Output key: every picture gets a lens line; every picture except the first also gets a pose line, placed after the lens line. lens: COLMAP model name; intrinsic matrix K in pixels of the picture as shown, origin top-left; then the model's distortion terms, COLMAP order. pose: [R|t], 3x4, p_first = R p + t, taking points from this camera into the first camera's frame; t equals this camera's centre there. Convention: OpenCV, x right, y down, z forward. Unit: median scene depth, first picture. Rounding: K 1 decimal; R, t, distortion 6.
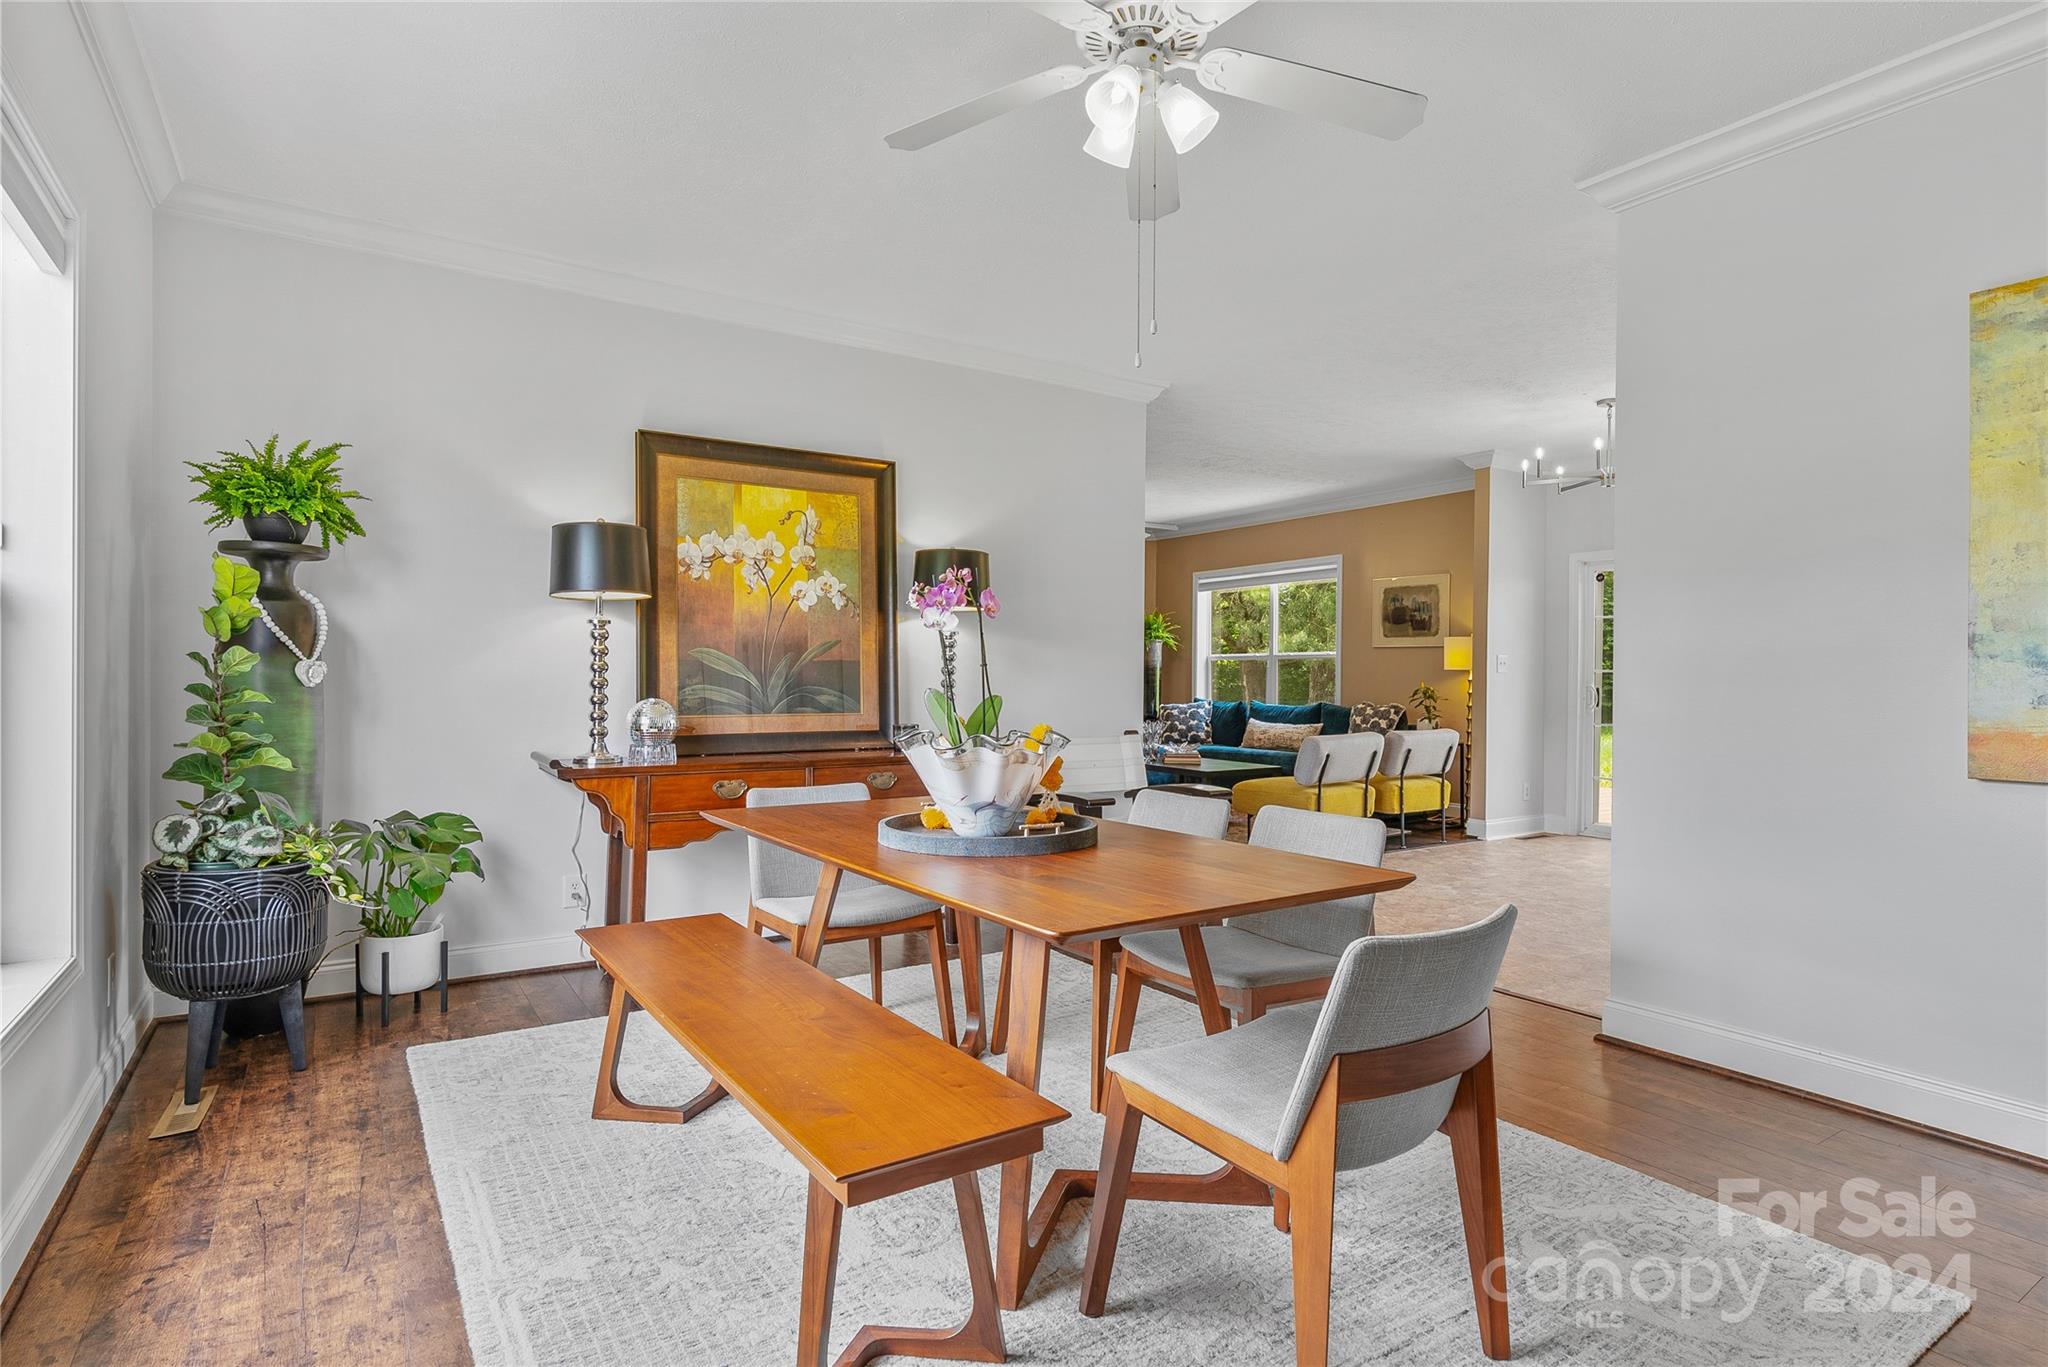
lens RADIAL K [[1059.1, 0, 1024.0], [0, 1059.1, 683.5], [0, 0, 1]] dist [-0.000668, -0.000180]
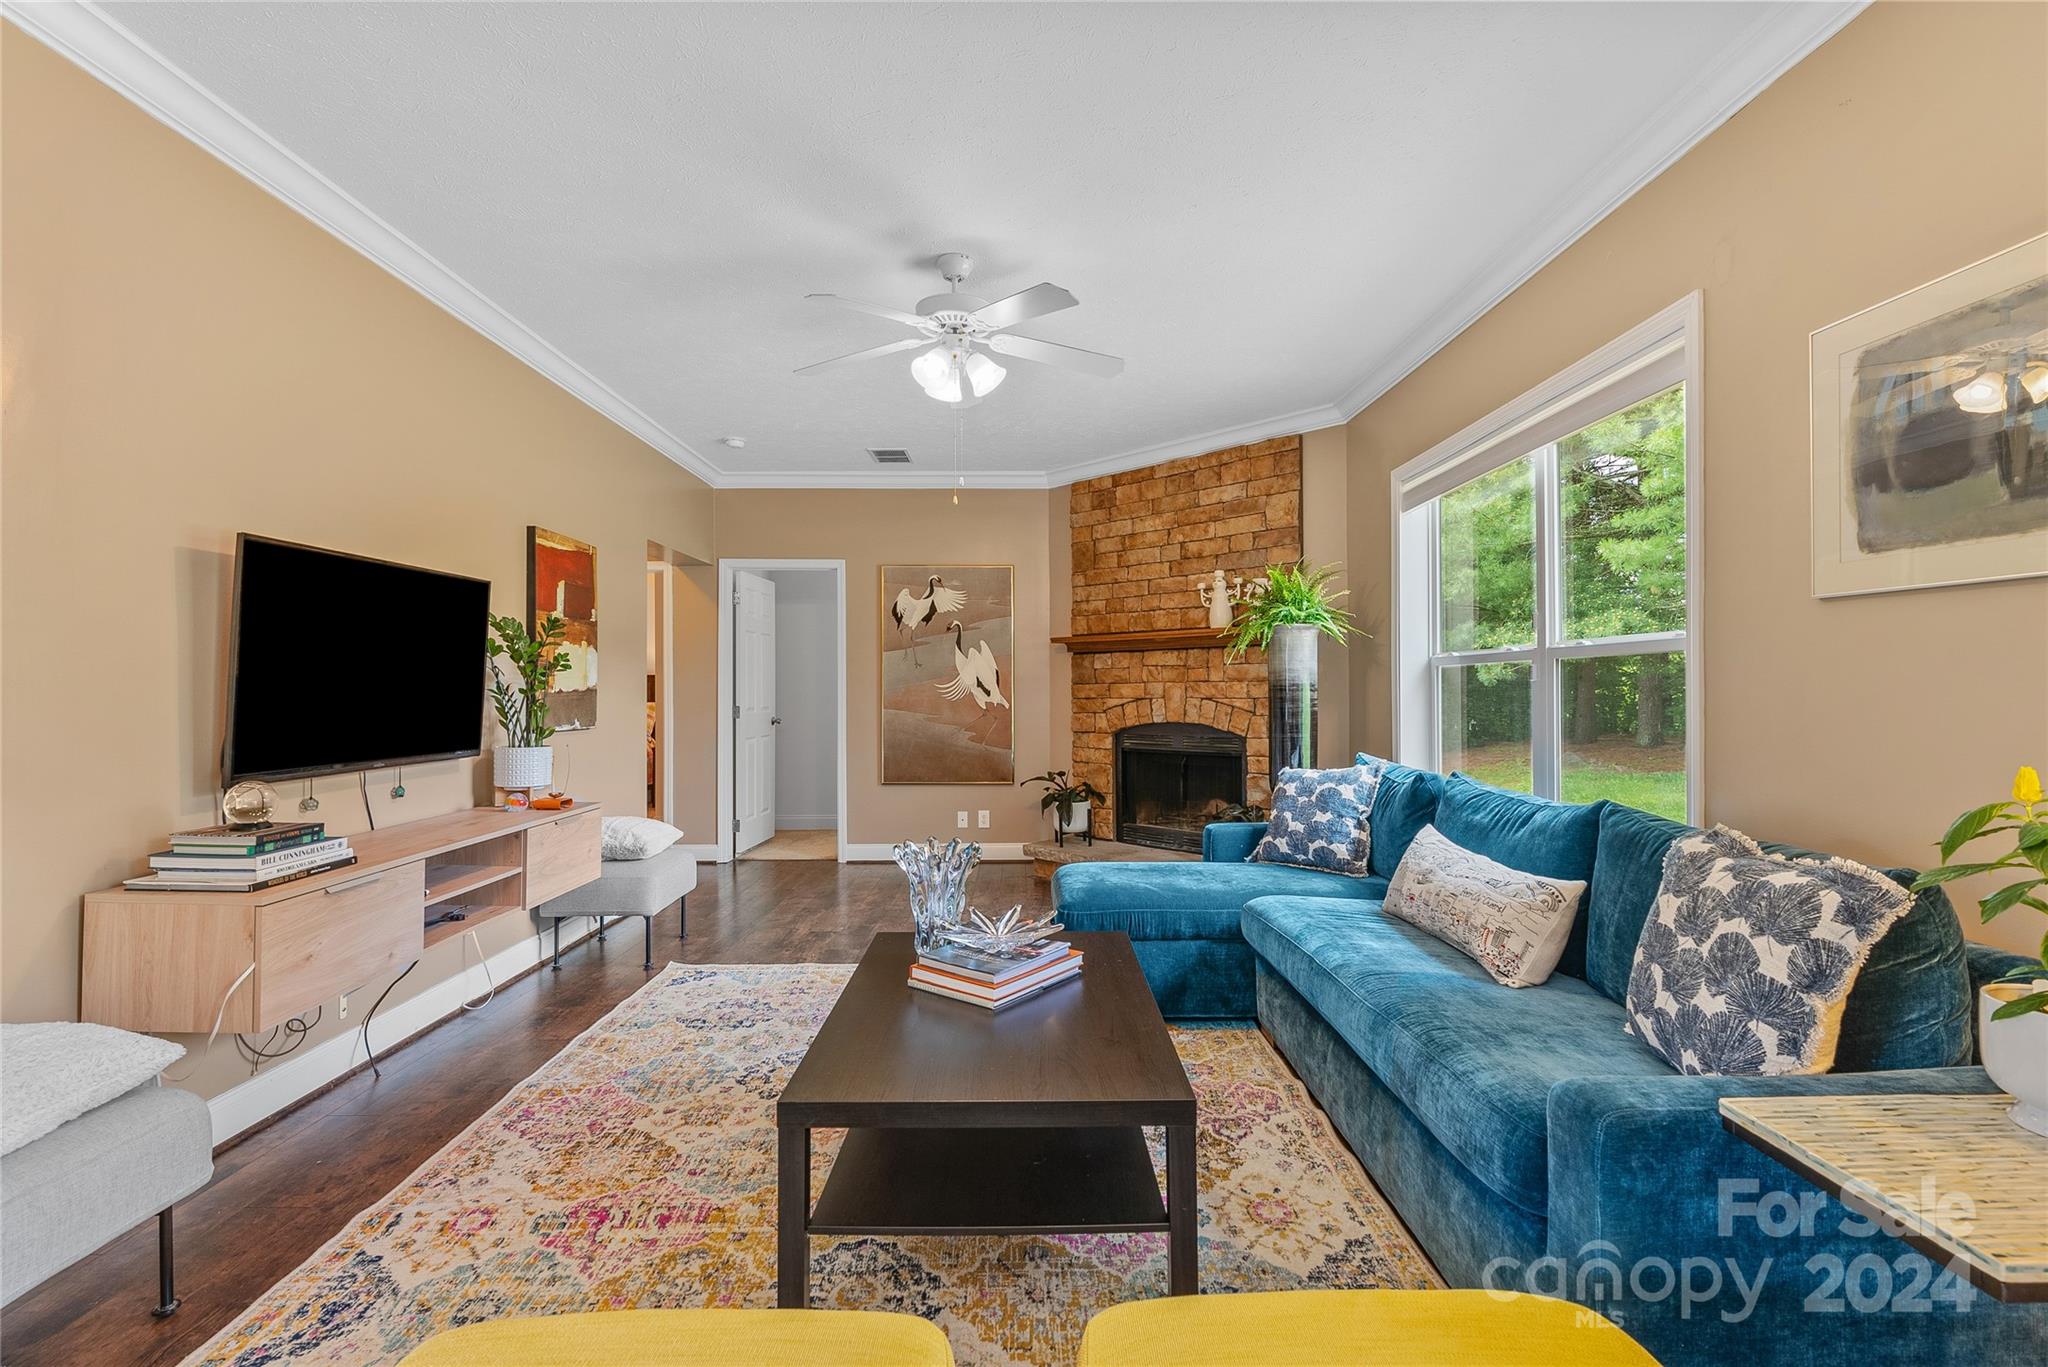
lens RADIAL K [[926.3, 0, 1028.4], [0, 926.3, 686.1], [0, 0, 1]] dist [-0.006743, 0.000456]
pose [[0.843605, -0.011300, -0.536845, 0.187116], [0.005212, 0.999904, -0.012856, -0.007475], [0.536938, 0.008047, 0.843583, 0.461708]]
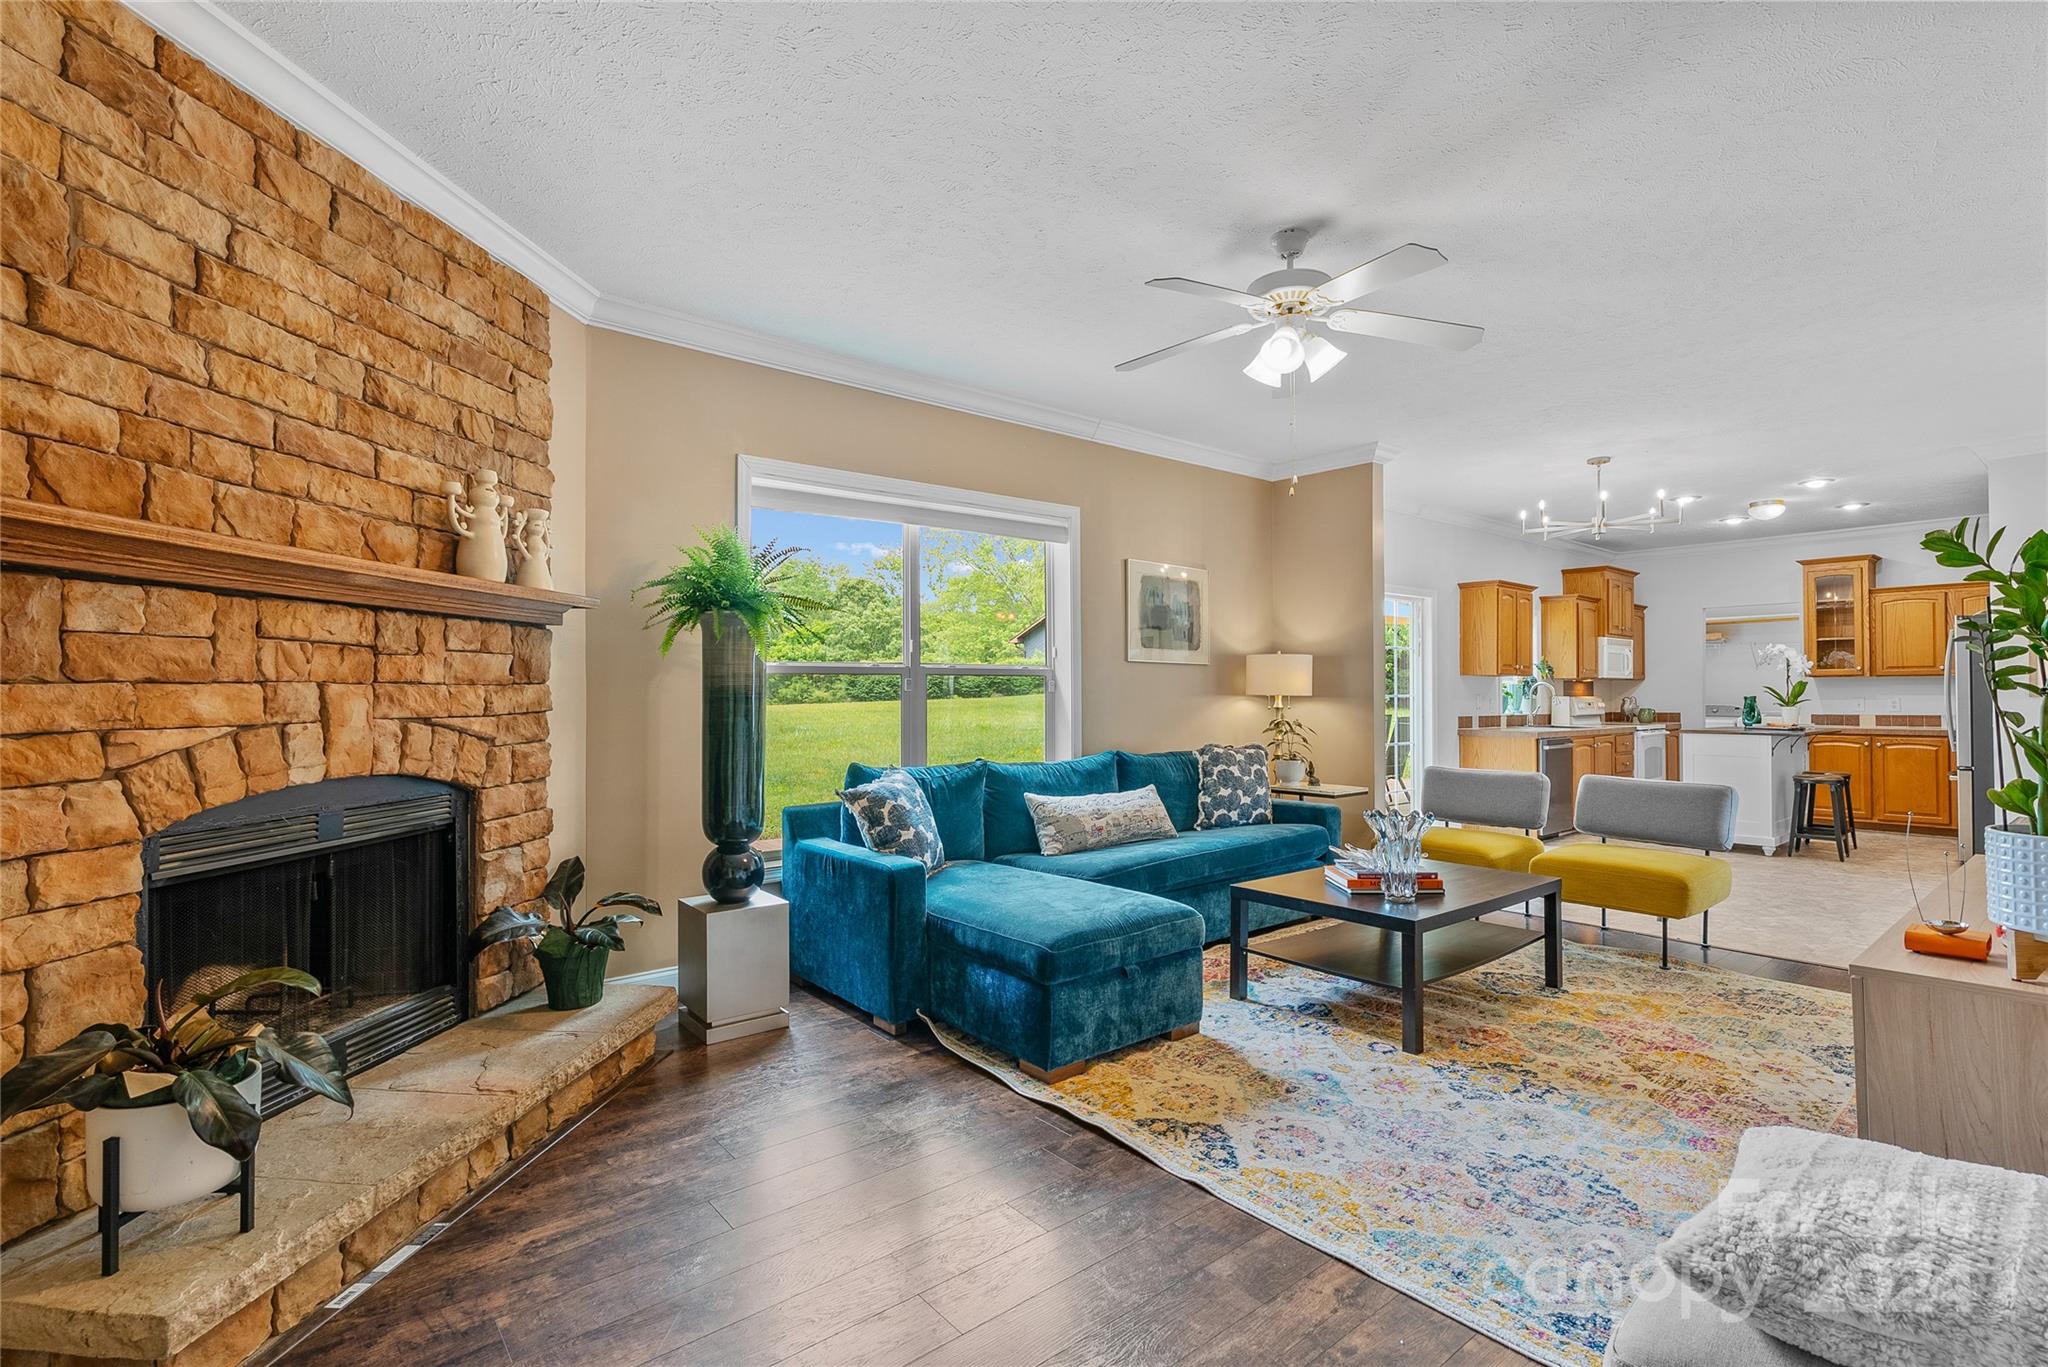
lens RADIAL K [[943.1, 0, 1028.9], [0, 943.1, 685.5], [0, 0, 1]] dist [-0.010602, 0.001357]
pose [[-0.112428, 0.003455, 0.993654, -0.160180], [0.010458, 0.999943, -0.002294, -0.011920], [-0.993605, 0.010134, -0.112458, 0.730414]]
